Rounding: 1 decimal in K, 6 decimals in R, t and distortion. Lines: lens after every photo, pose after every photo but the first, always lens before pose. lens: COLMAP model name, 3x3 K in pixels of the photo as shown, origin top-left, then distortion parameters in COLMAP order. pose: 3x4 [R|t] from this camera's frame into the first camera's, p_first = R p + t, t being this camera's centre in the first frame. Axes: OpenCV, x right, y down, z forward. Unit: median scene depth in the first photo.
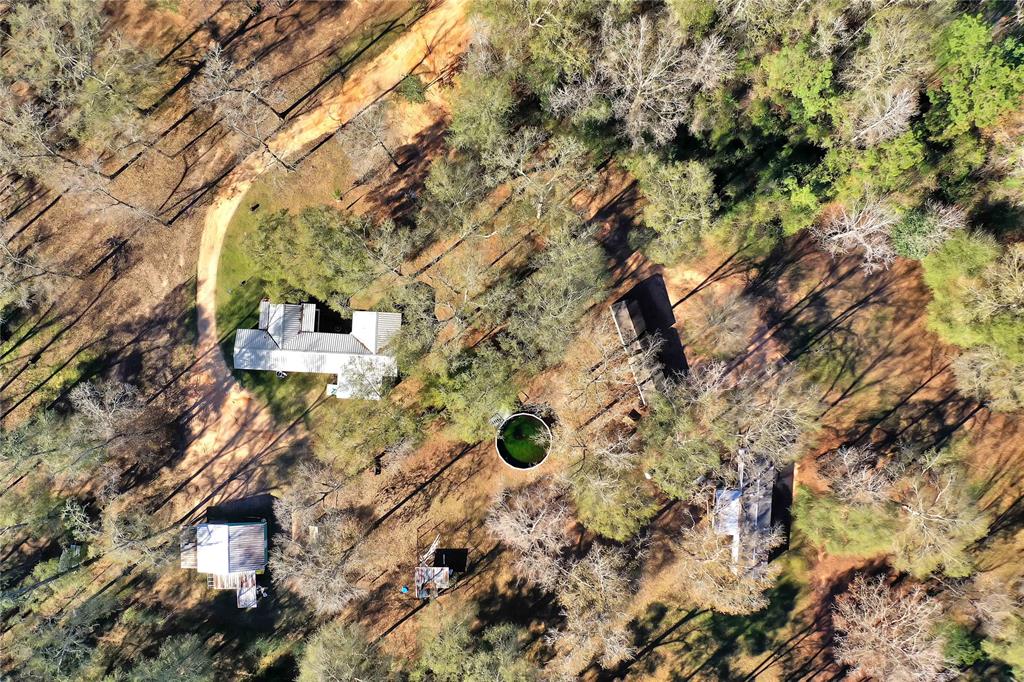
lens RADIAL K [[810.8, 0, 516.0], [0, 810.8, 333.7], [0, 0, 1]] dist [-0.012349, -0.005133]
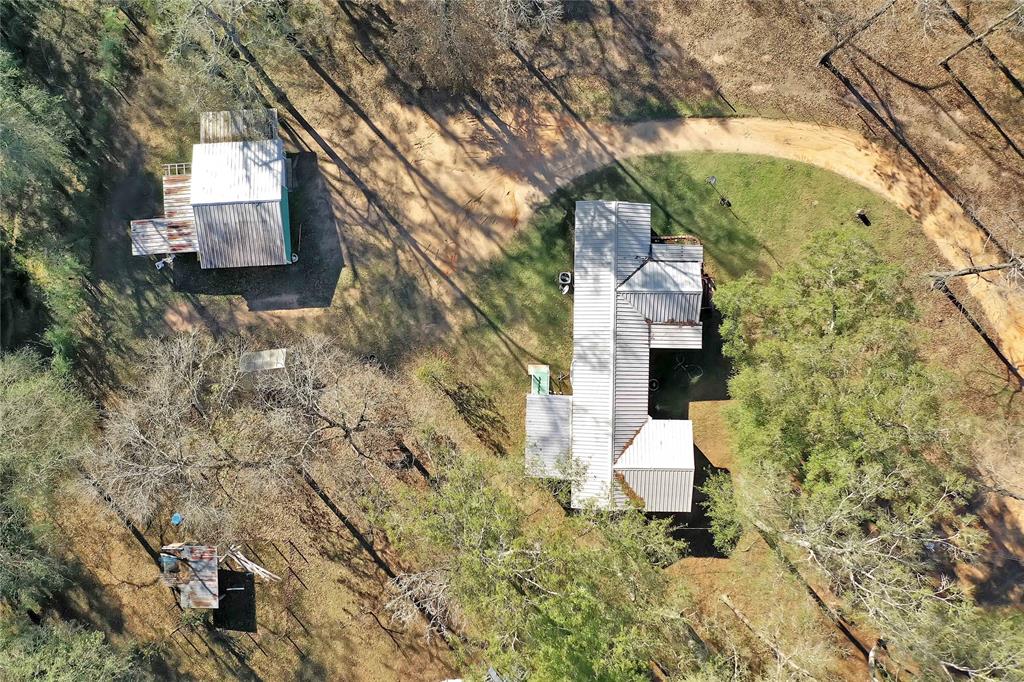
lens RADIAL K [[810.8, 0, 516.0], [0, 810.8, 333.7], [0, 0, 1]] dist [-0.012349, -0.005133]
pose [[0.034179, 0.999382, -0.008217, -0.249722], [-0.999373, 0.034252, 0.008924, 0.078390], [0.009200, 0.007907, 0.999926, 0.454033]]
